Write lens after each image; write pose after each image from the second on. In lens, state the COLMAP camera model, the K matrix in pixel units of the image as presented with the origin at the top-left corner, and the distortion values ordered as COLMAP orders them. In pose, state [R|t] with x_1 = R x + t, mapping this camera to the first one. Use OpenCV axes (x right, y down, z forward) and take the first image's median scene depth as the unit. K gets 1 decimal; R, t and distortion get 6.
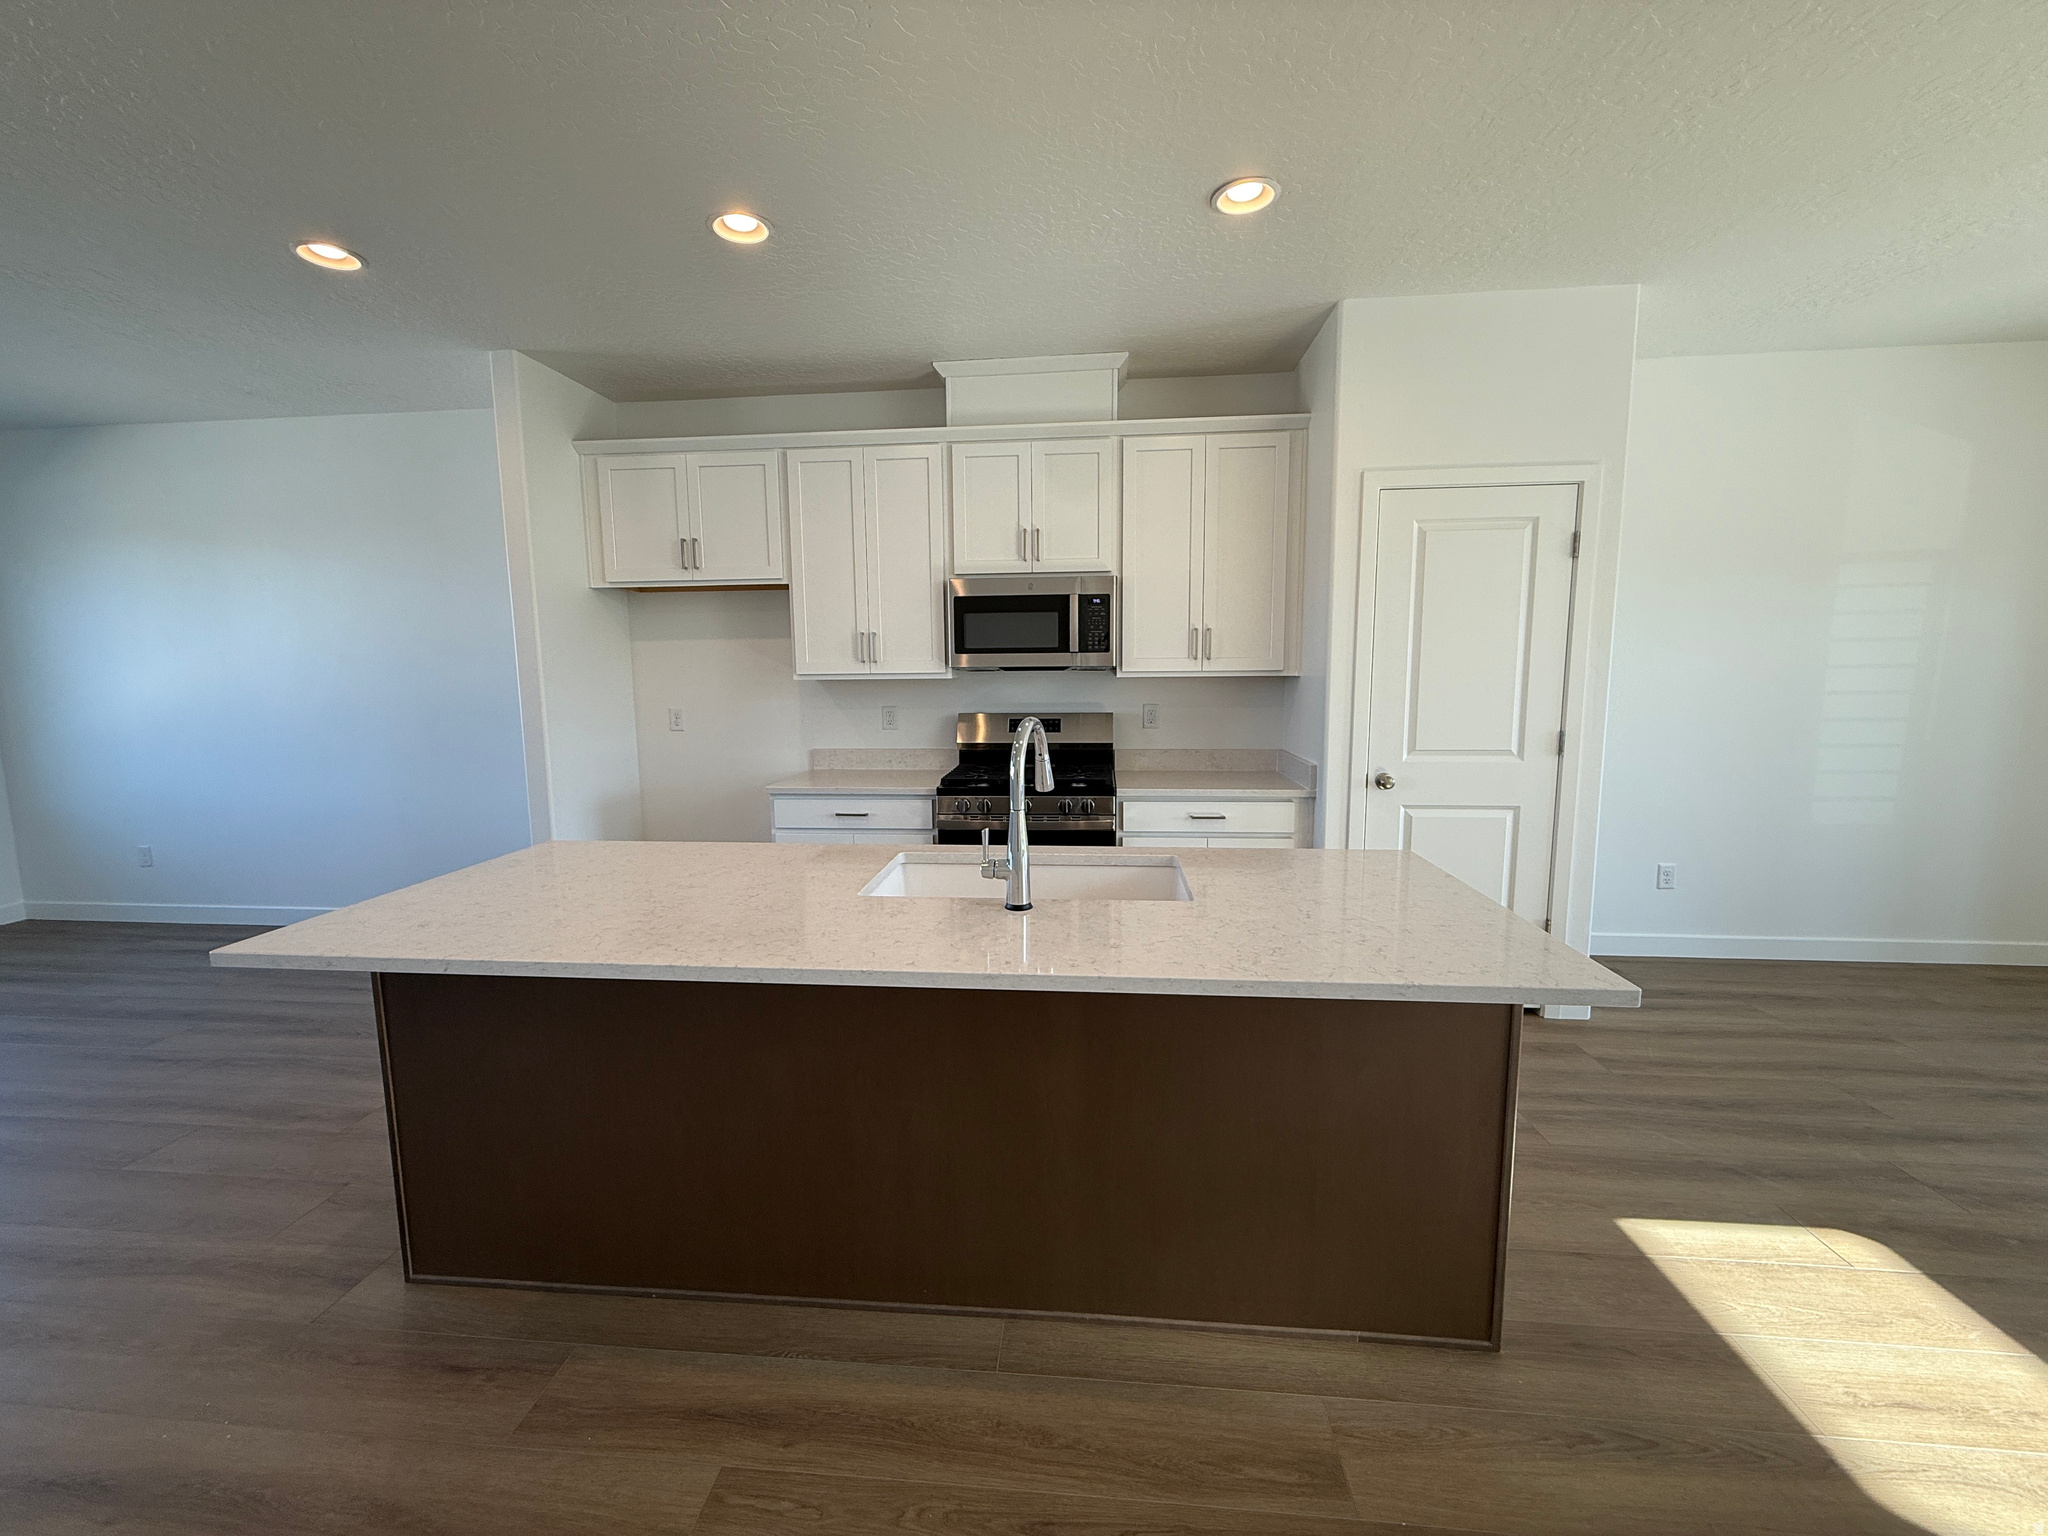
lens RADIAL K [[814.1, 0, 1018.5], [0, 814.1, 764.8], [0, 0, 1]] dist [0.001874, -0.000235]
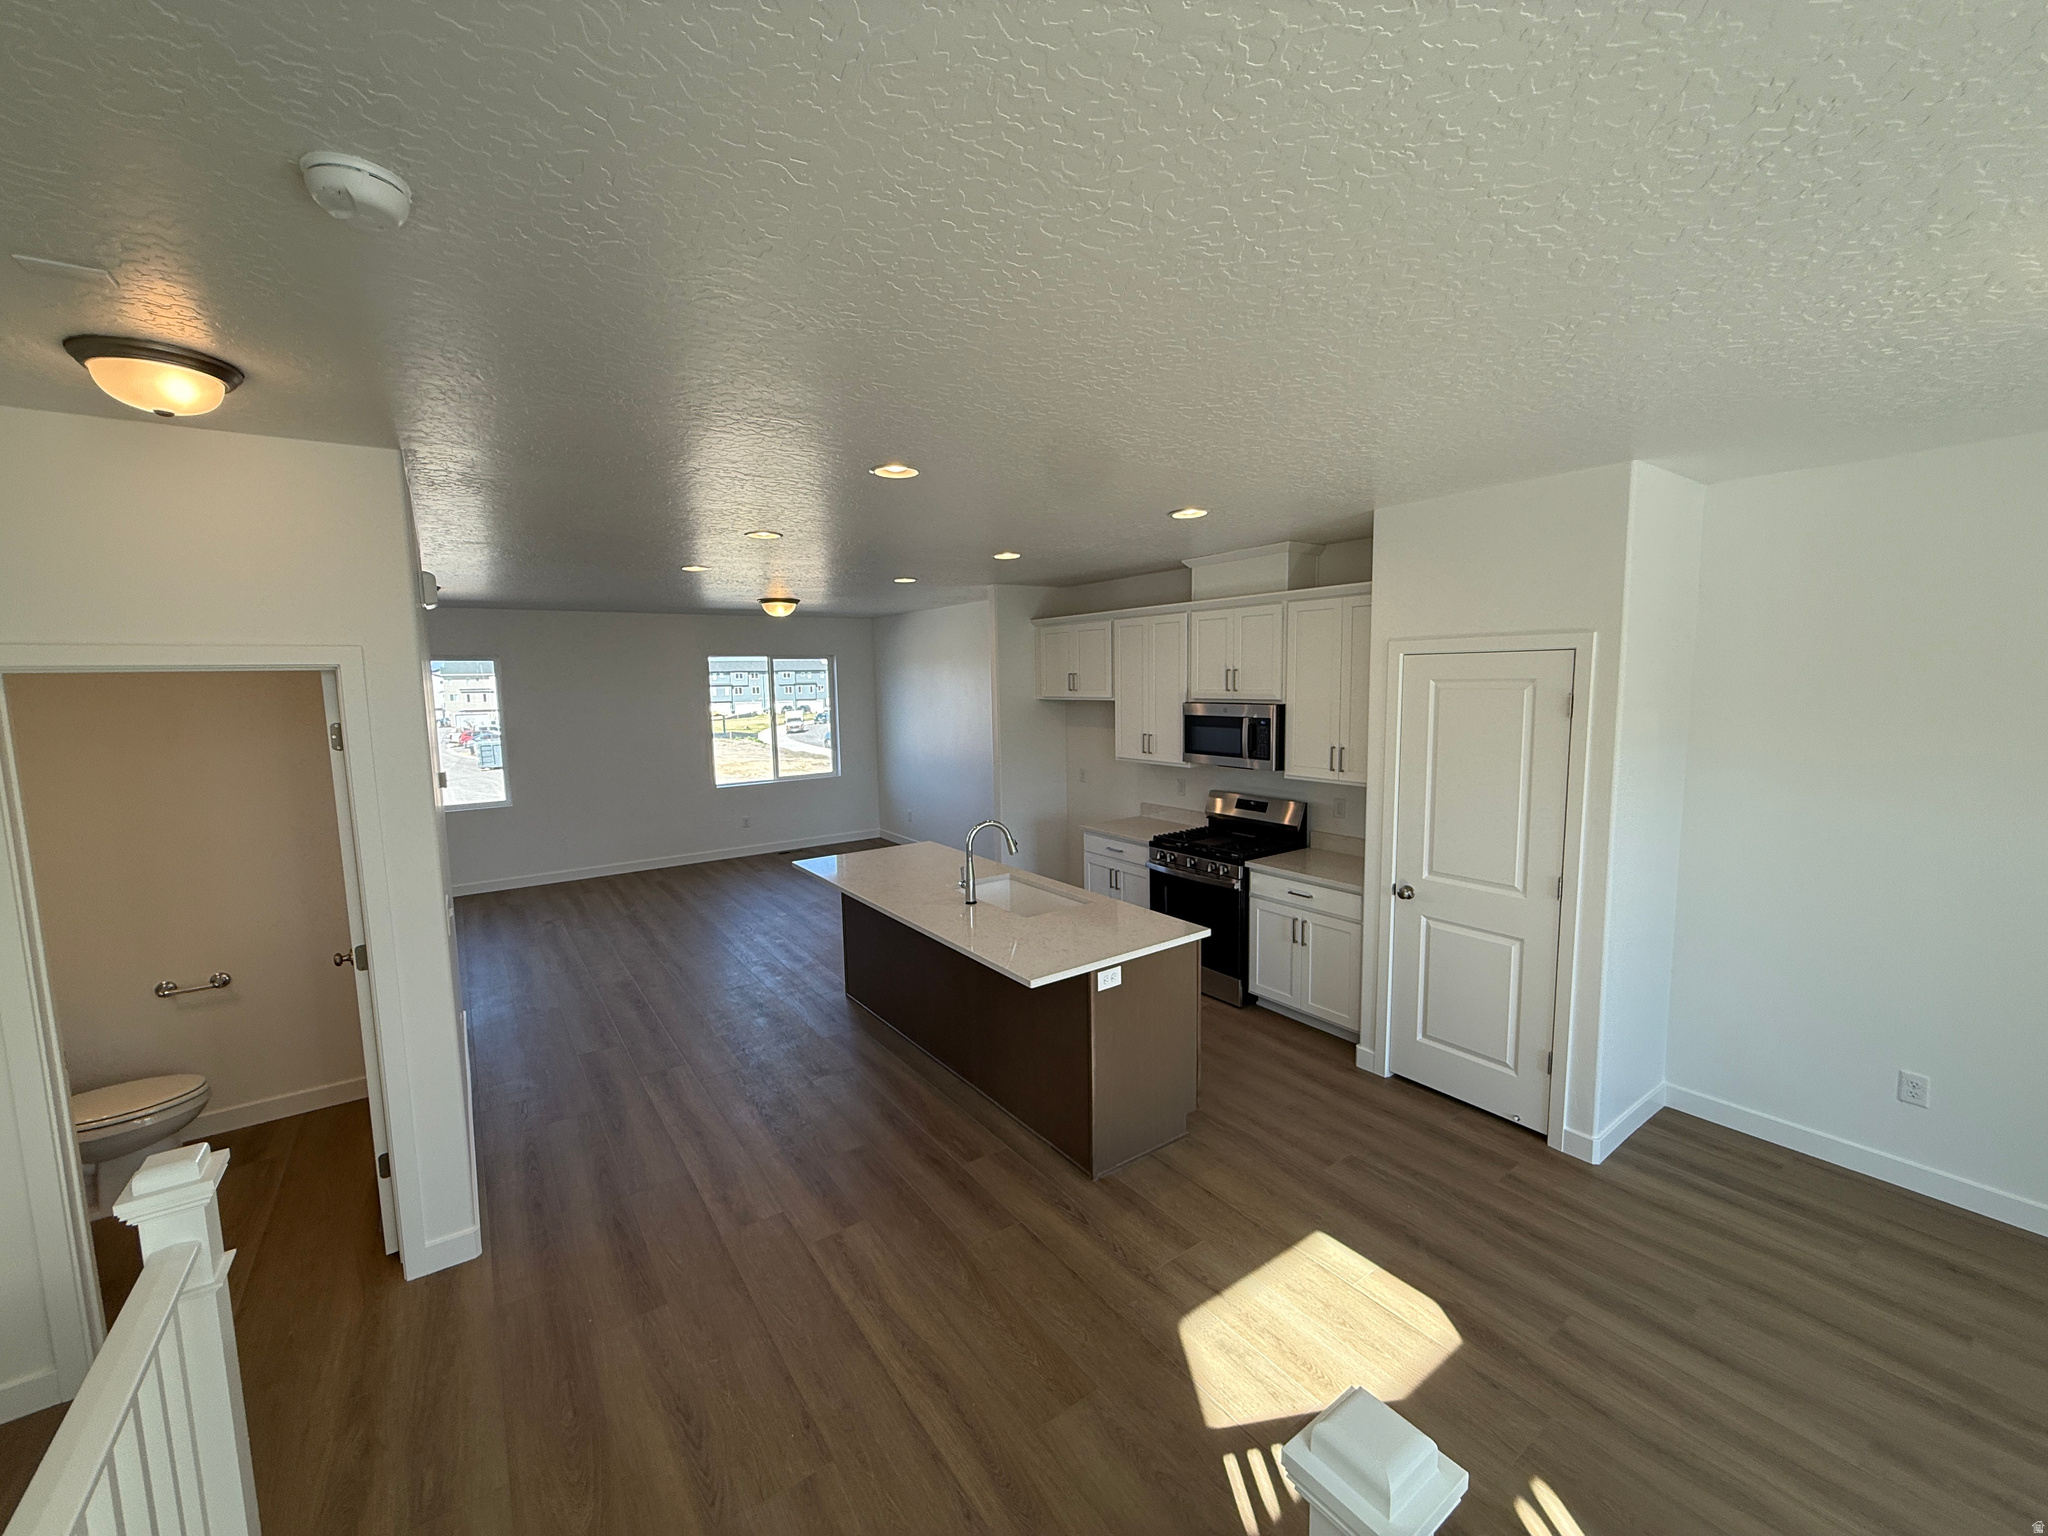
lens RADIAL K [[818.6, 0, 1020.7], [0, 818.6, 764.9], [0, 0, 1]] dist [0.001793, -0.000018]
pose [[0.651860, 0.079445, -0.754166, 0.892452], [-0.078226, 0.996236, 0.037330, -0.153576], [0.754293, 0.034662, 0.655622, -0.209761]]
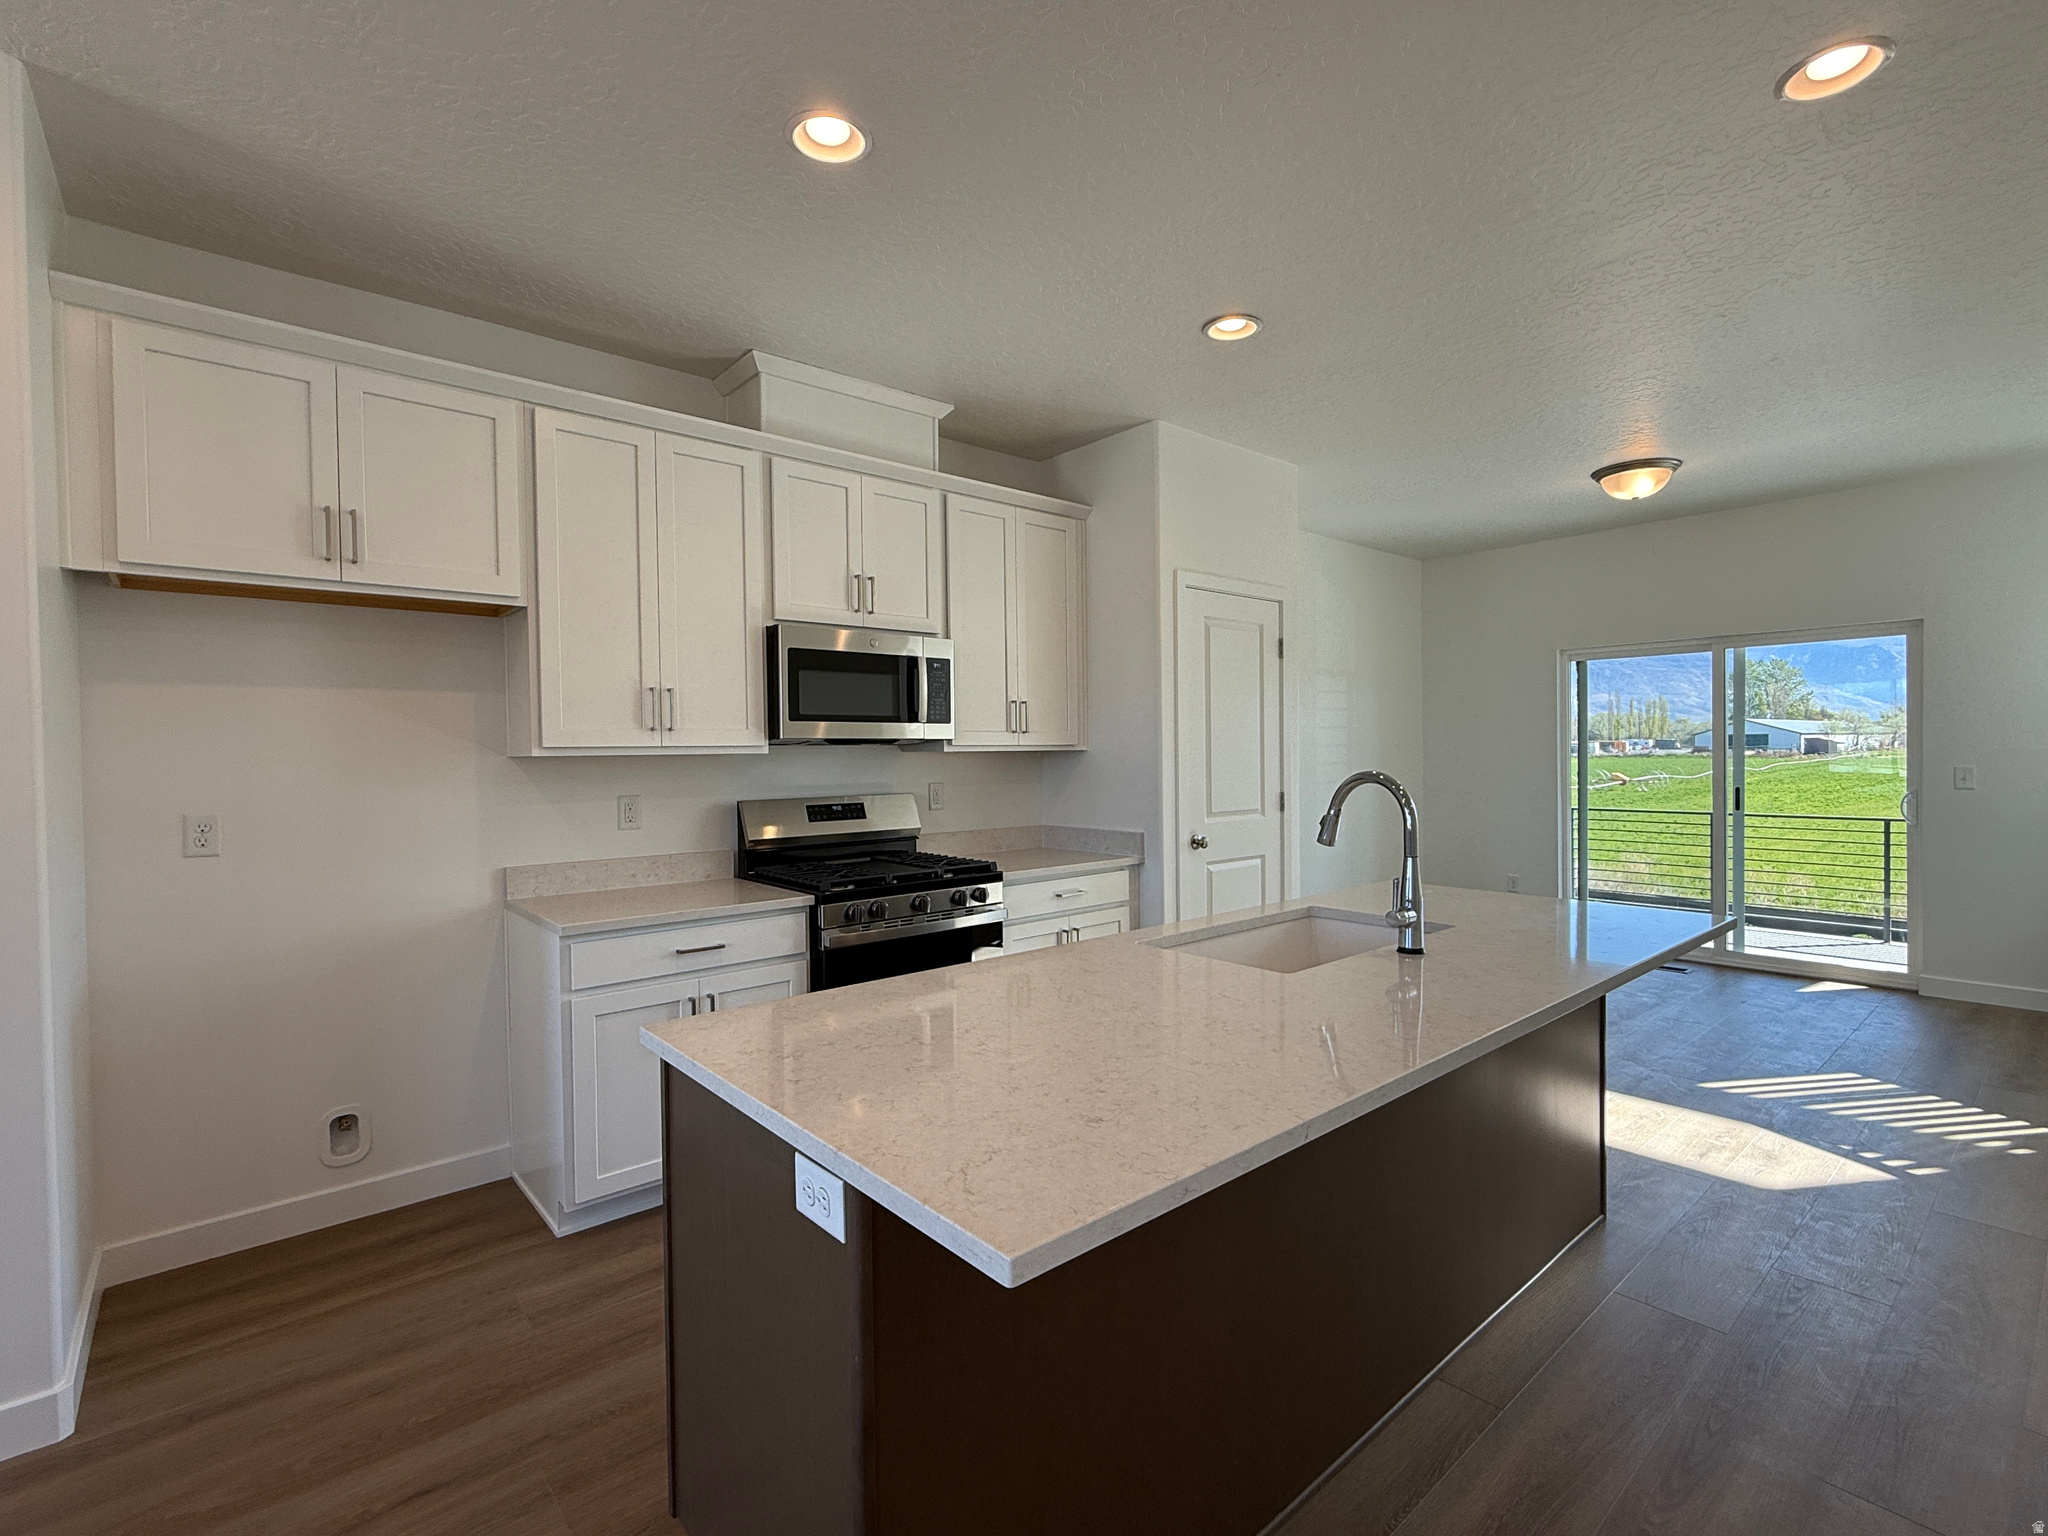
lens RADIAL K [[936.9, 0, 1021.5], [0, 936.9, 767.6], [0, 0, 1]] dist [-0.001763, -0.000030]
pose [[0.693339, -0.010847, 0.720530, -0.589227], [0.090346, 0.993306, -0.071983, -0.009526], [-0.714925, 0.115006, 0.689678, 0.249998]]
